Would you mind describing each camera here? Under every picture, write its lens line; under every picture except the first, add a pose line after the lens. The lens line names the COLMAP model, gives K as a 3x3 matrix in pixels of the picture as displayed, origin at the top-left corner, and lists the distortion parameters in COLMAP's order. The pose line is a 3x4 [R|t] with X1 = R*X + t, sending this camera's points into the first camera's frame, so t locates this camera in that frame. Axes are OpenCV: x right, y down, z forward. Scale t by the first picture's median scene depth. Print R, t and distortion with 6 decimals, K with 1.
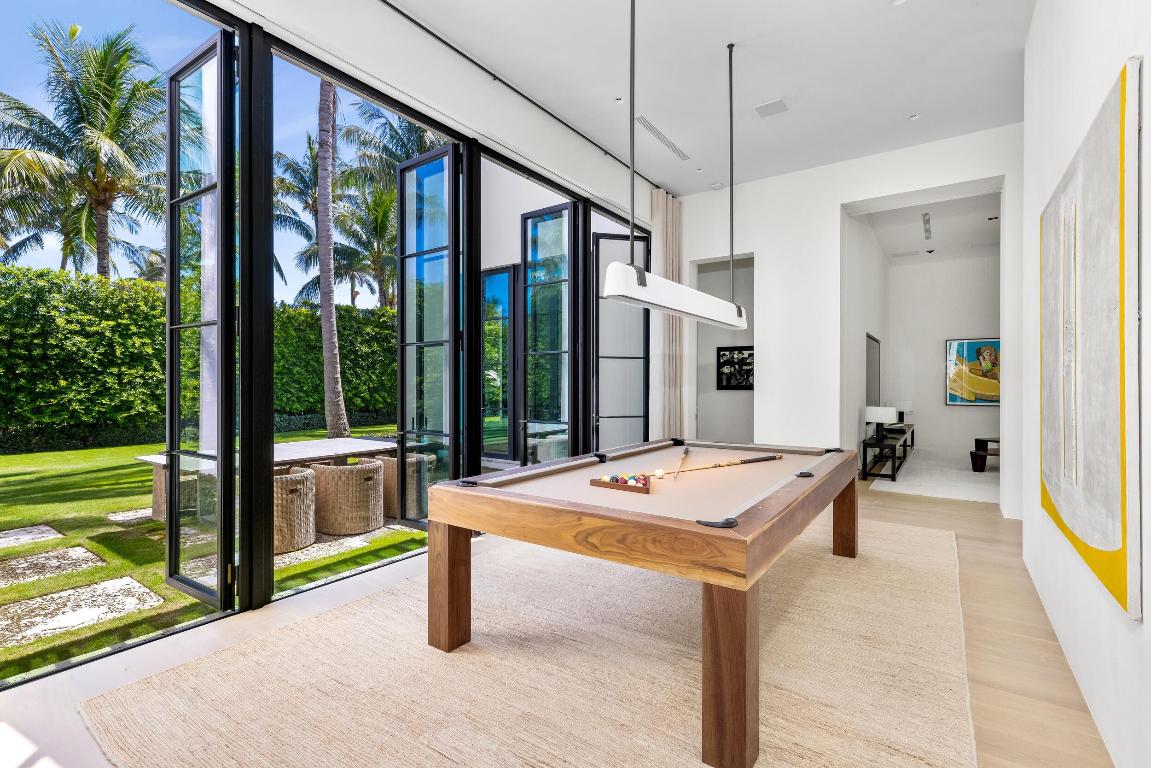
lens RADIAL K [[526.8, 0, 573.0], [0, 526.8, 375.8], [0, 0, 1]] dist [0.007367, 0.000039]
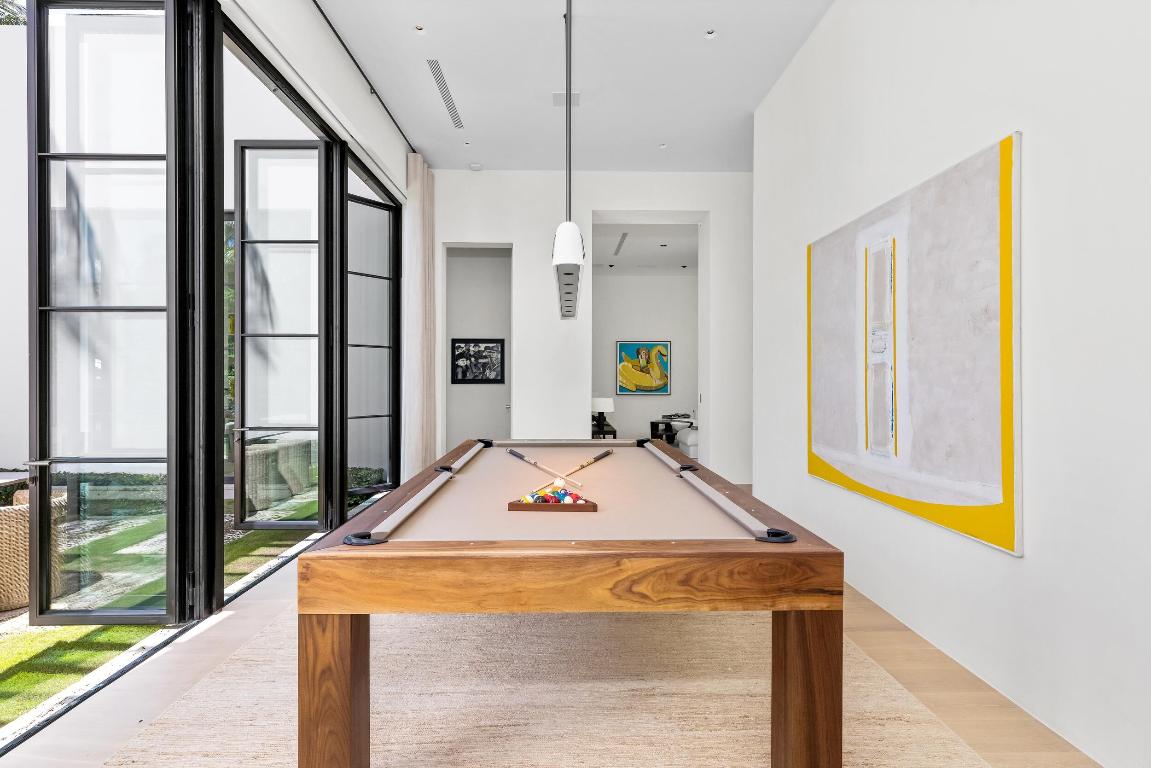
lens RADIAL K [[526.8, 0, 573.0], [0, 526.8, 375.8], [0, 0, 1]] dist [0.007367, 0.000039]
pose [[0.803350, 0.001159, 0.595505, -0.157729], [-0.008790, 0.999912, 0.009911, 0.001518], [-0.595442, -0.013196, 0.803290, 0.151255]]
